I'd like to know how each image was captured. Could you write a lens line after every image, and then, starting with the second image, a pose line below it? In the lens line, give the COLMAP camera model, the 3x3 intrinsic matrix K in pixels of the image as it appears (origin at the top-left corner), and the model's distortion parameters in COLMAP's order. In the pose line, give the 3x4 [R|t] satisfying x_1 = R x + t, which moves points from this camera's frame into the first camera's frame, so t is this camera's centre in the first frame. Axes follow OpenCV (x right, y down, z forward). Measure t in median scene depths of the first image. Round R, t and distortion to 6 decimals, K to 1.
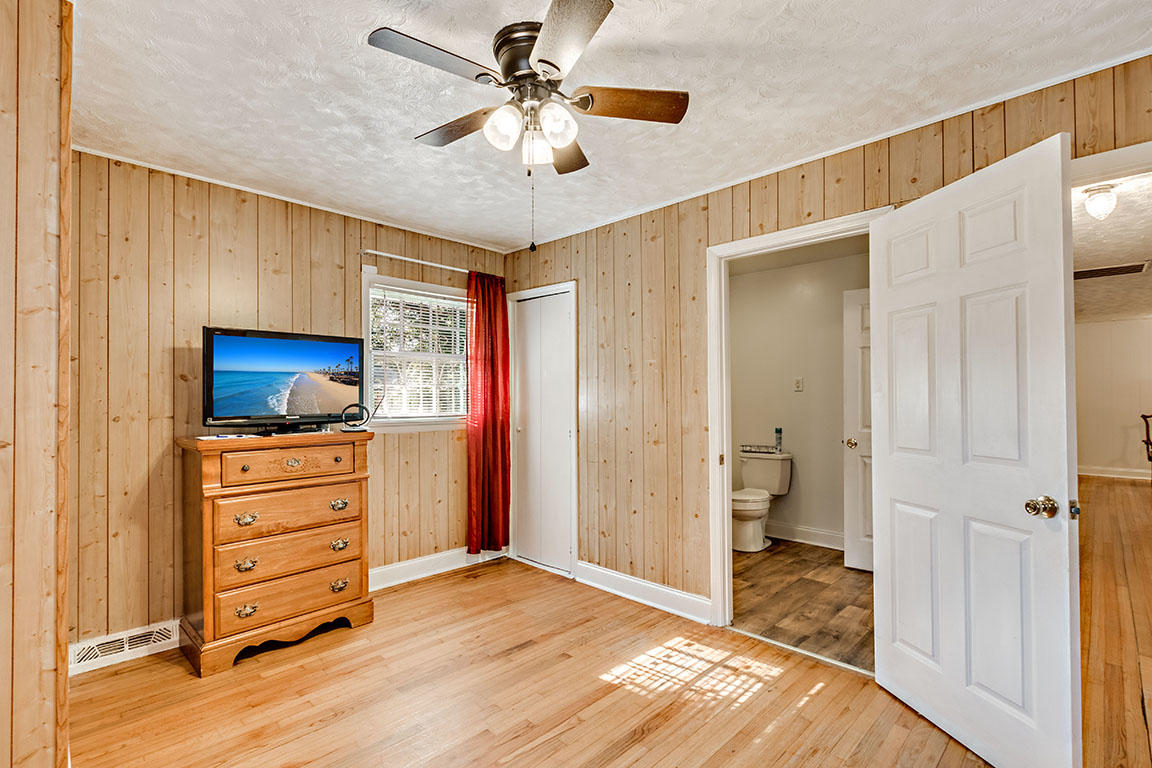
lens RADIAL K [[553.2, 0, 576.9], [0, 553.2, 391.0], [0, 0, 1]] dist [0.012896, -0.003535]
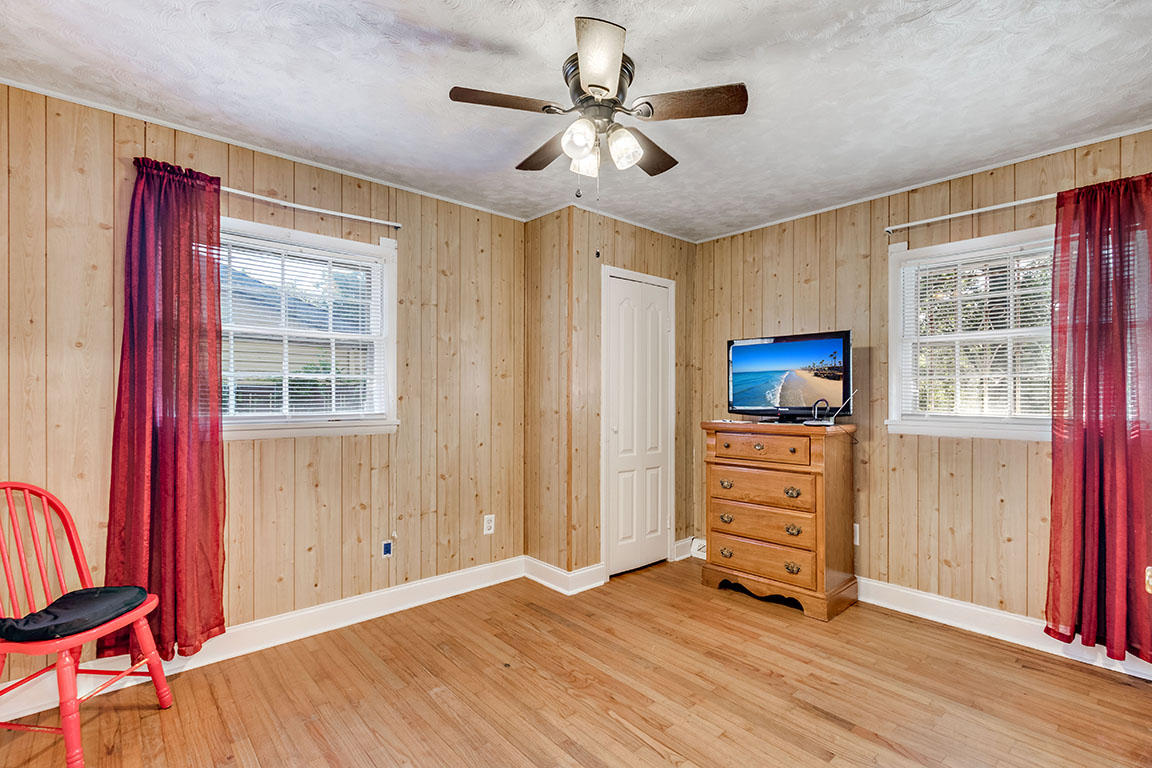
lens RADIAL K [[528.4, 0, 576.2], [0, 528.4, 390.8], [0, 0, 1]] dist [0.005089, -0.000051]
pose [[-0.089946, -0.000297, -0.995947, 0.594292], [0.014123, 0.999899, -0.001574, 0.004121], [0.995847, -0.014207, -0.089932, 0.646133]]
